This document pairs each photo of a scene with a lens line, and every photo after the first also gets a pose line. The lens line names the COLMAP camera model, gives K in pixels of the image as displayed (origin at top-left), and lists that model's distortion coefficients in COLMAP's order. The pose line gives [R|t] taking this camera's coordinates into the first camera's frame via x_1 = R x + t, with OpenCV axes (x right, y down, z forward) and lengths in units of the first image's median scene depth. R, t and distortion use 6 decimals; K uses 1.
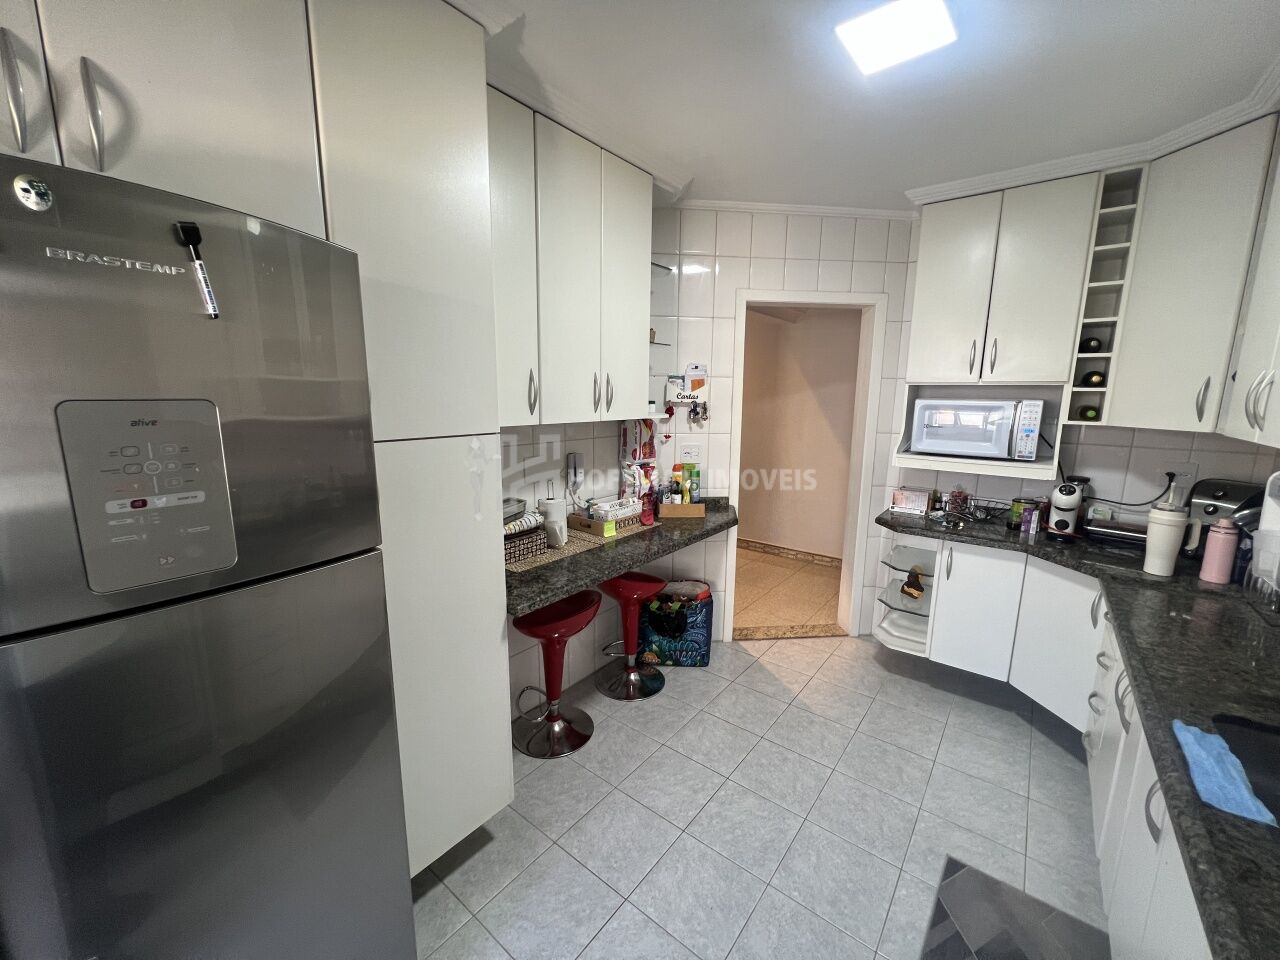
lens RADIAL K [[514.5, 0, 641.7], [0, 514.5, 482.3], [0, 0, 1]] dist [0.003454, 0.000231]
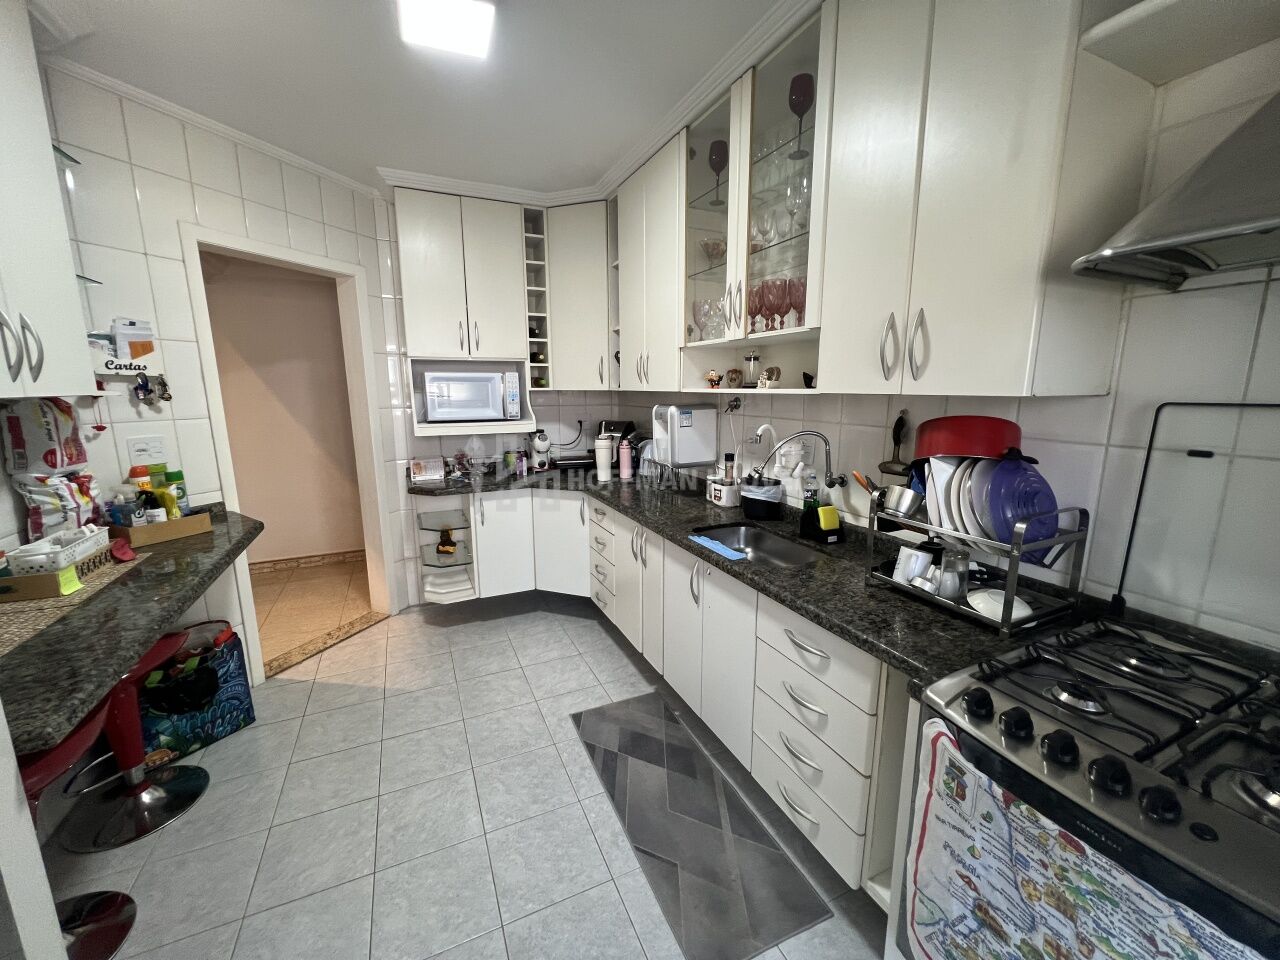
lens RADIAL K [[514.5, 0, 641.7], [0, 514.5, 482.3], [0, 0, 1]] dist [0.003454, 0.000231]
pose [[0.458600, -0.175263, 0.871188, -0.226024], [0.162006, 0.980418, 0.111956, 0.016799], [-0.873750, 0.089795, 0.478014, 0.102052]]
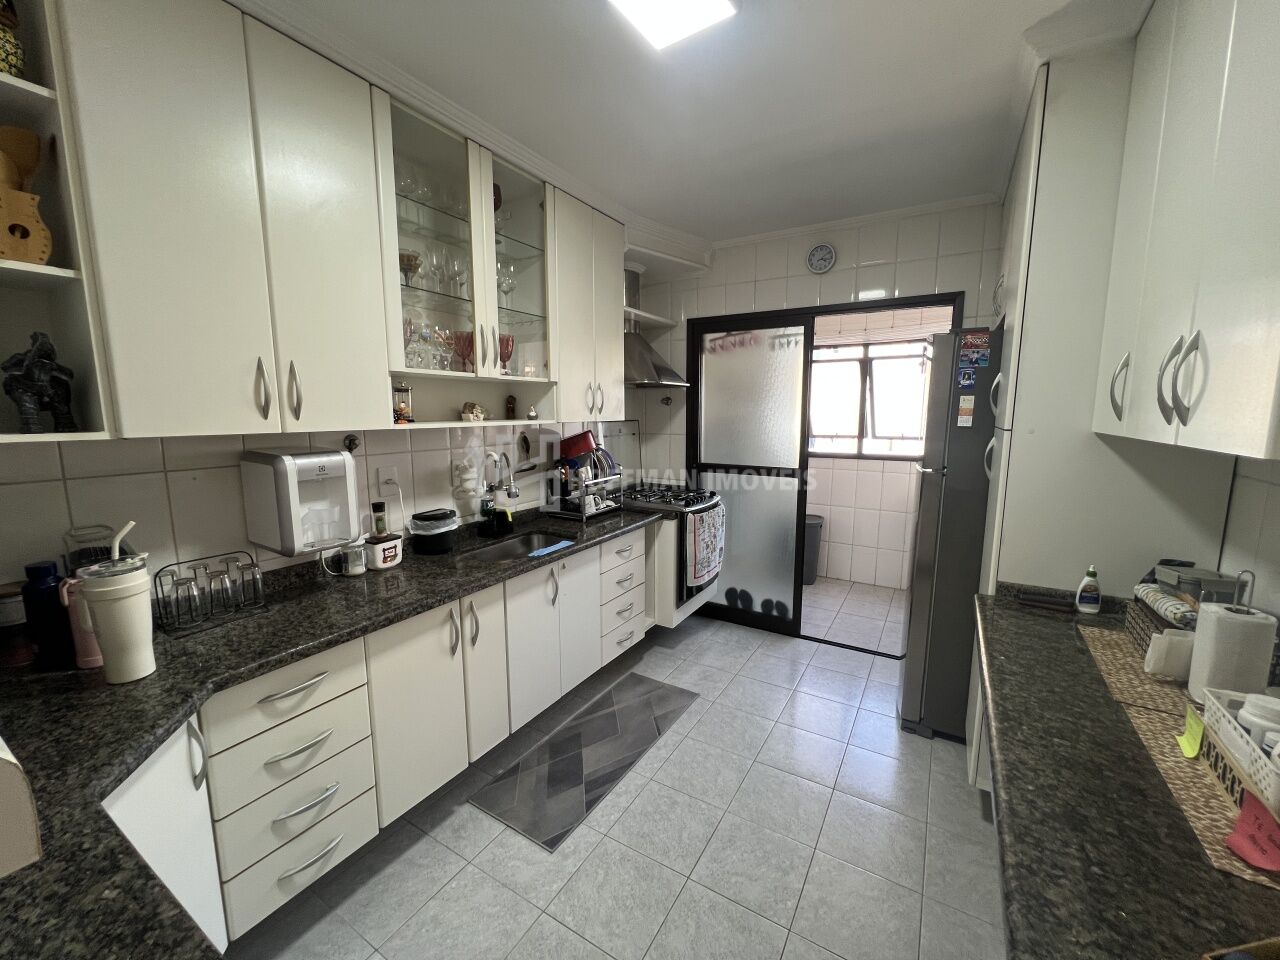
lens RADIAL K [[514.5, 0, 641.7], [0, 514.5, 482.3], [0, 0, 1]] dist [0.003454, 0.000231]
pose [[-0.992343, 0.008131, -0.123248, 0.336585], [-0.030340, 0.951213, 0.307039, -0.165446], [0.119732, 0.308428, -0.943682, 1.089528]]
